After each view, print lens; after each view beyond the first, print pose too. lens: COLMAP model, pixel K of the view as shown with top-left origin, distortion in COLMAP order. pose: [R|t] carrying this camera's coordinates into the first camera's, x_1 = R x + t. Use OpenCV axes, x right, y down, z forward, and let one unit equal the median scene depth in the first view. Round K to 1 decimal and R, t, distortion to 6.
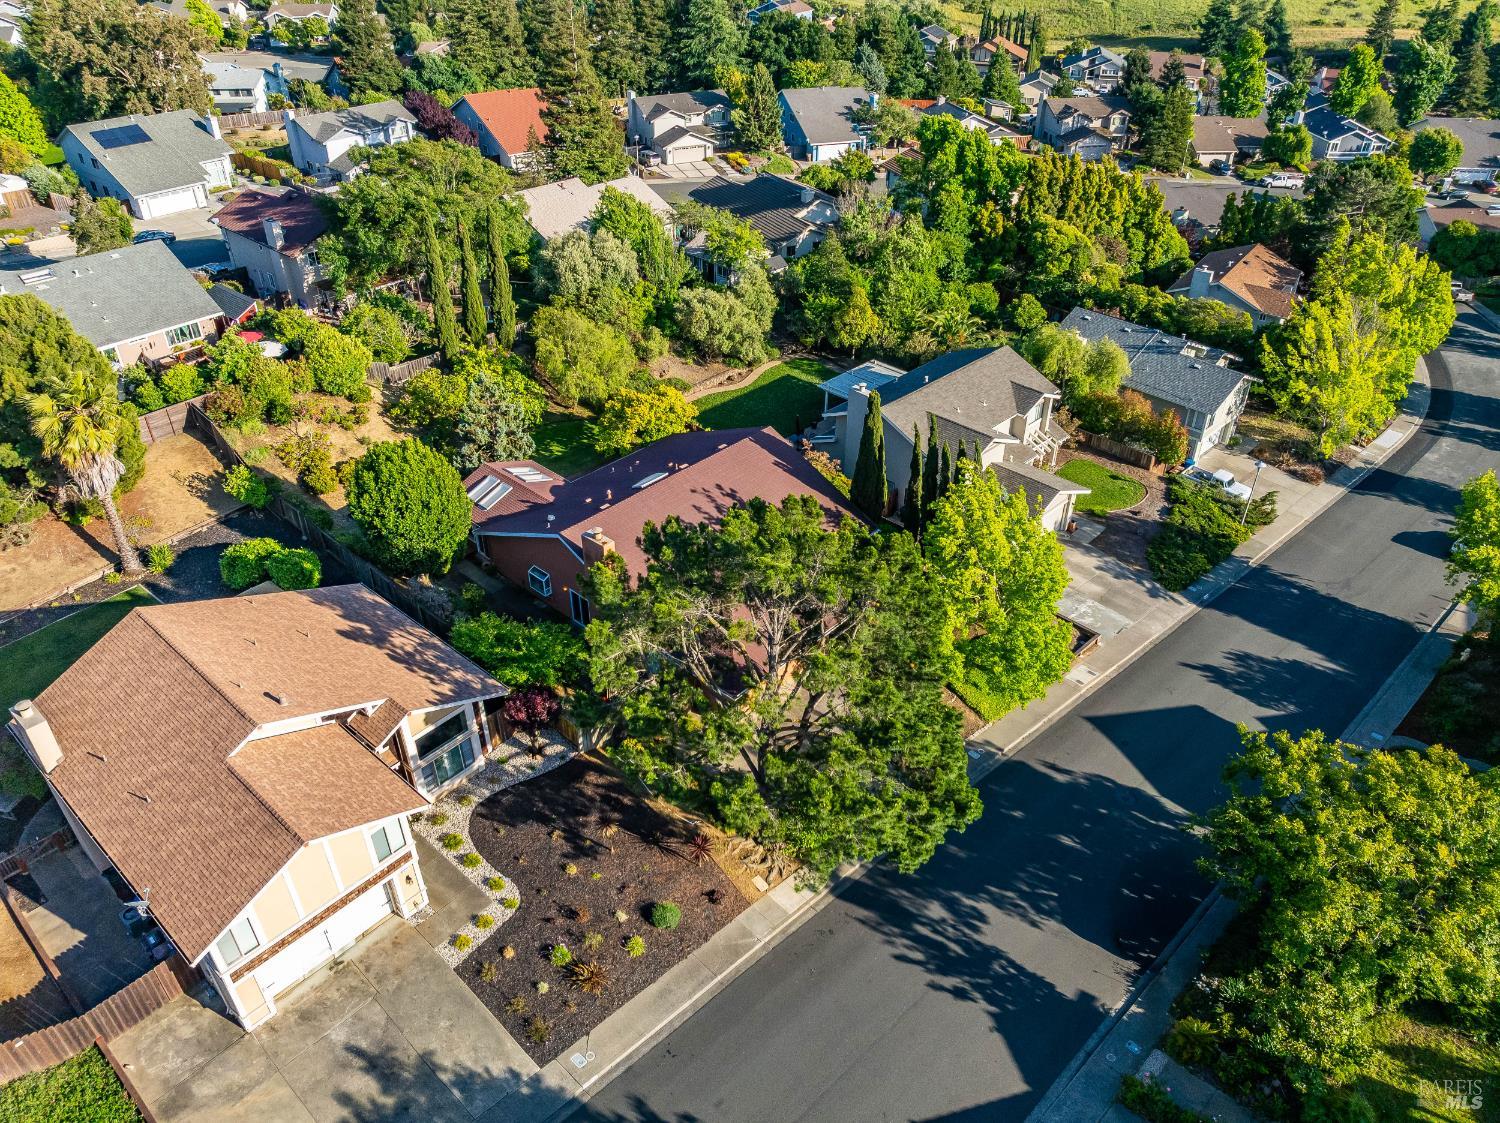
lens RADIAL K [[1049.1, 0, 746.1], [0, 1049.1, 559.8], [0, 0, 1]] dist [-0.036826, 0.000143]
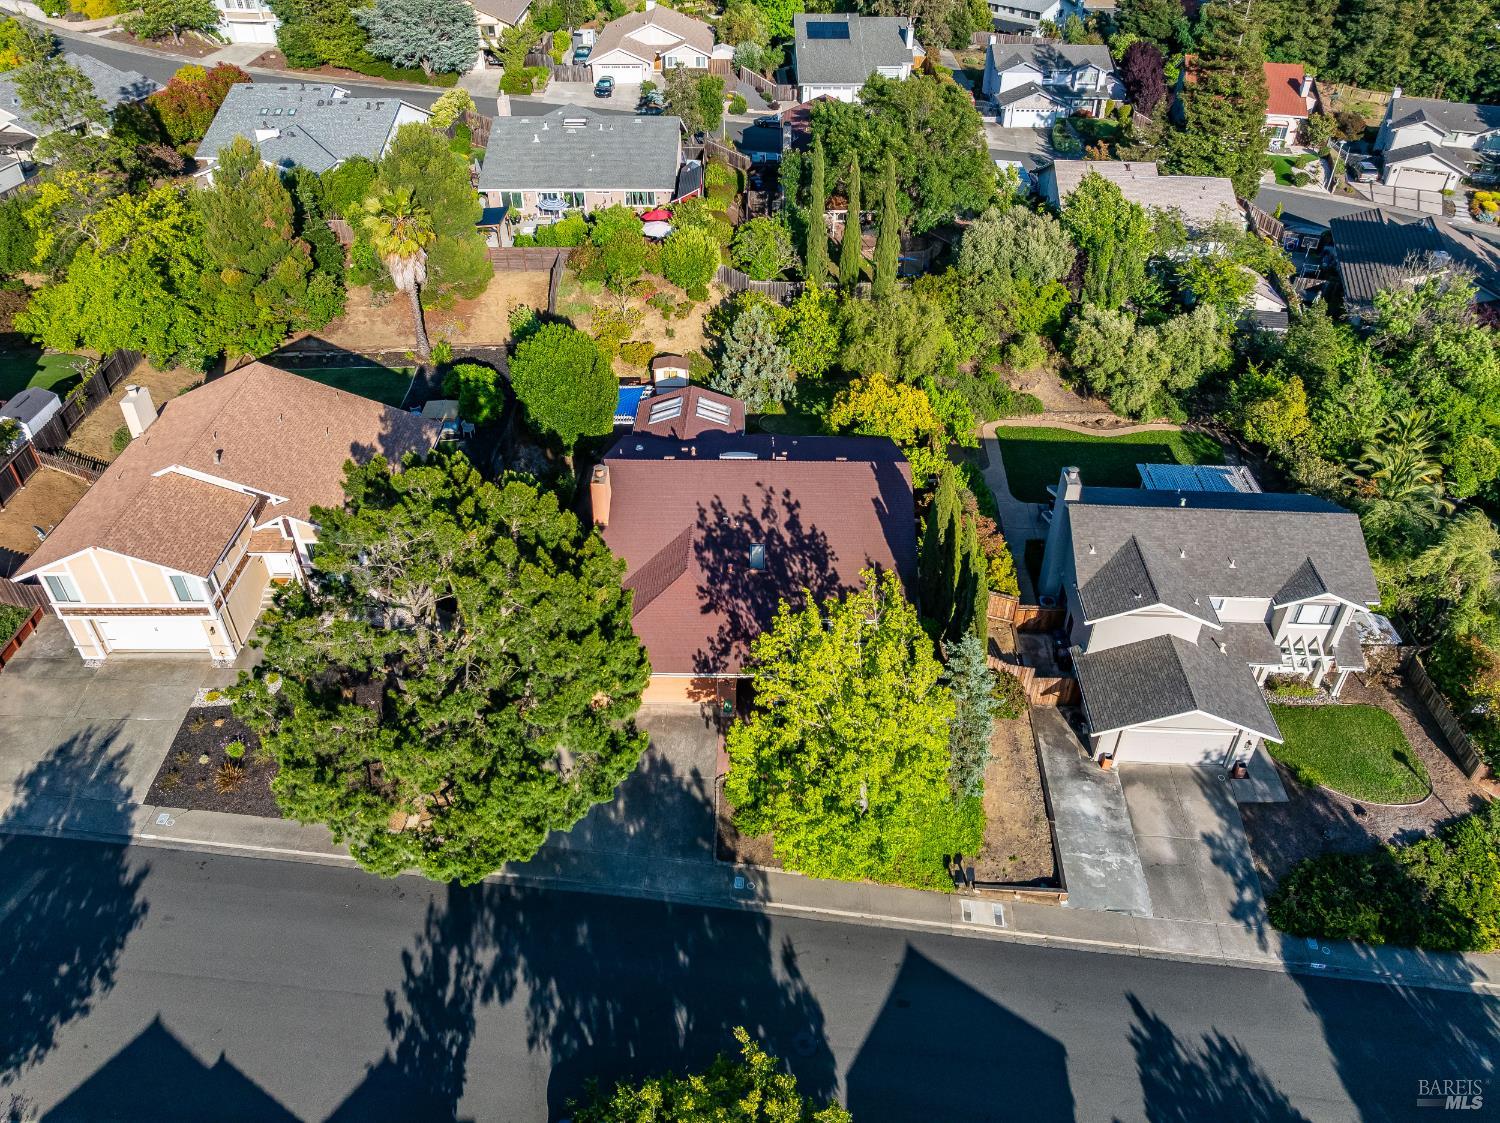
lens RADIAL K [[1048.1, 0, 750.8], [0, 1048.1, 565.5], [0, 0, 1]] dist [-0.055219, 0.021297]
pose [[0.666119, 0.455921, -0.590272, 0.527504], [-0.421207, 0.883084, 0.206756, -0.191334], [0.615524, 0.110903, 0.780276, 0.276206]]
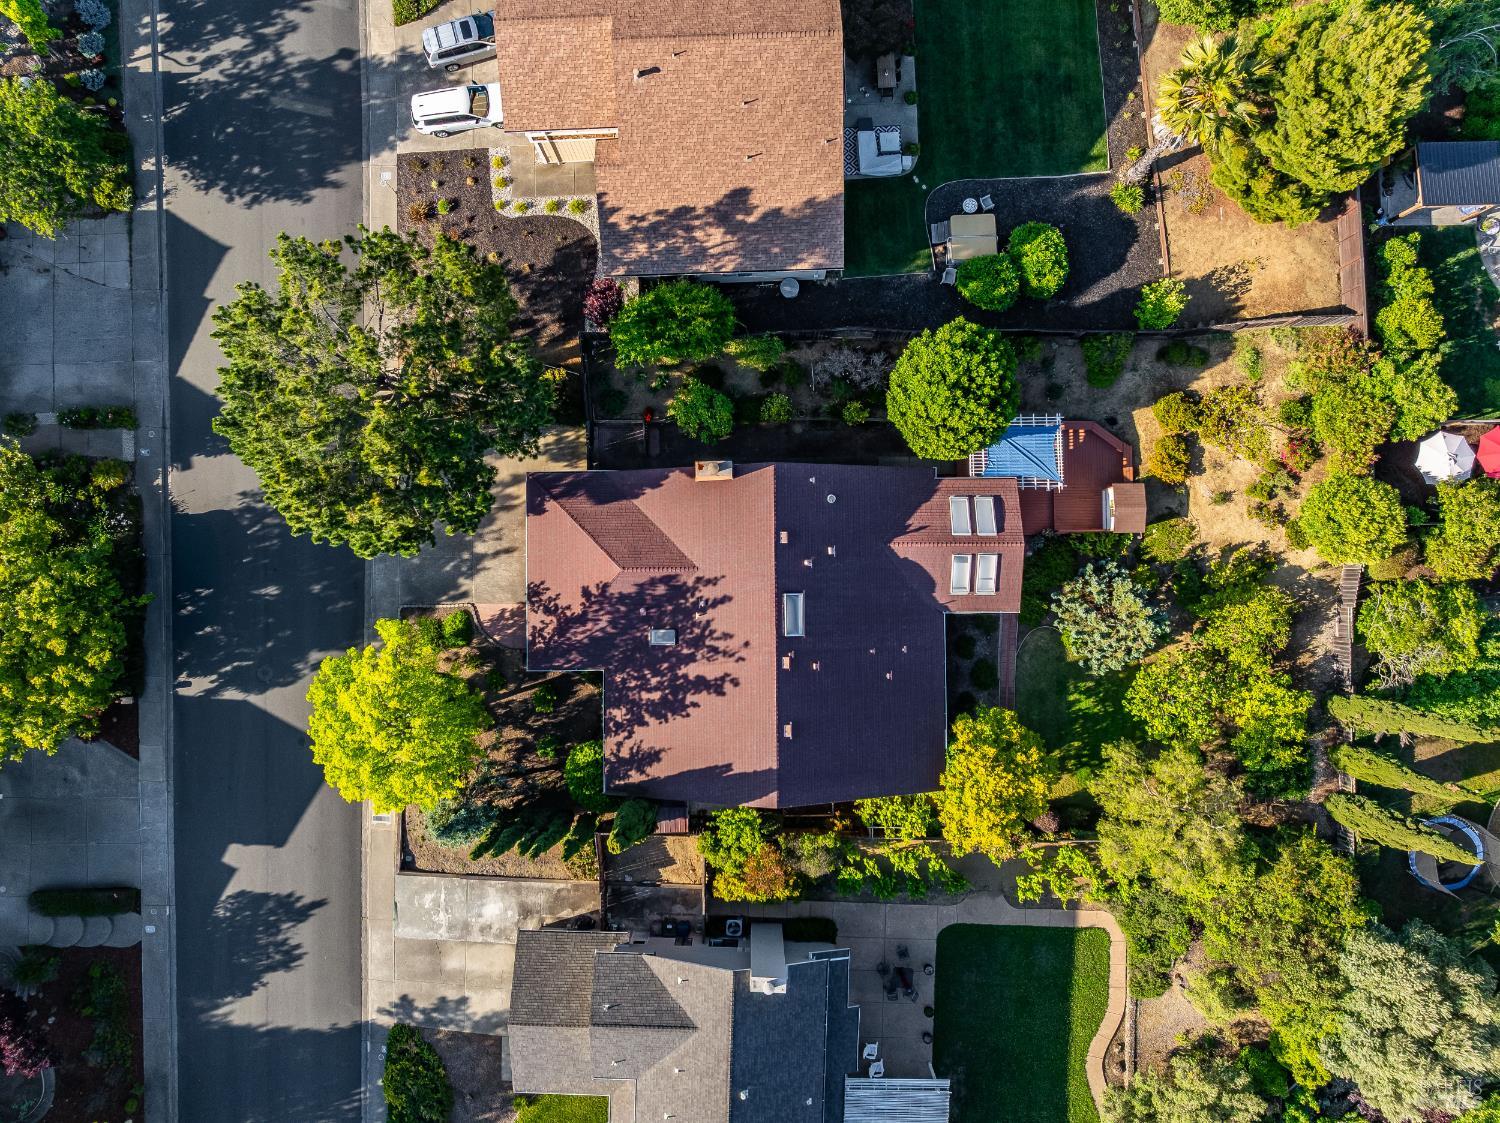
lens RADIAL K [[1007.3, 0, 750.8], [0, 1007.3, 529.4], [0, 0, 1]] dist [-0.052382, 0.001112]
pose [[-0.725082, 0.688231, -0.024383, -0.096149], [-0.394713, -0.386312, 0.833645, -0.710689], [0.564321, 0.614085, 0.551762, 0.496367]]
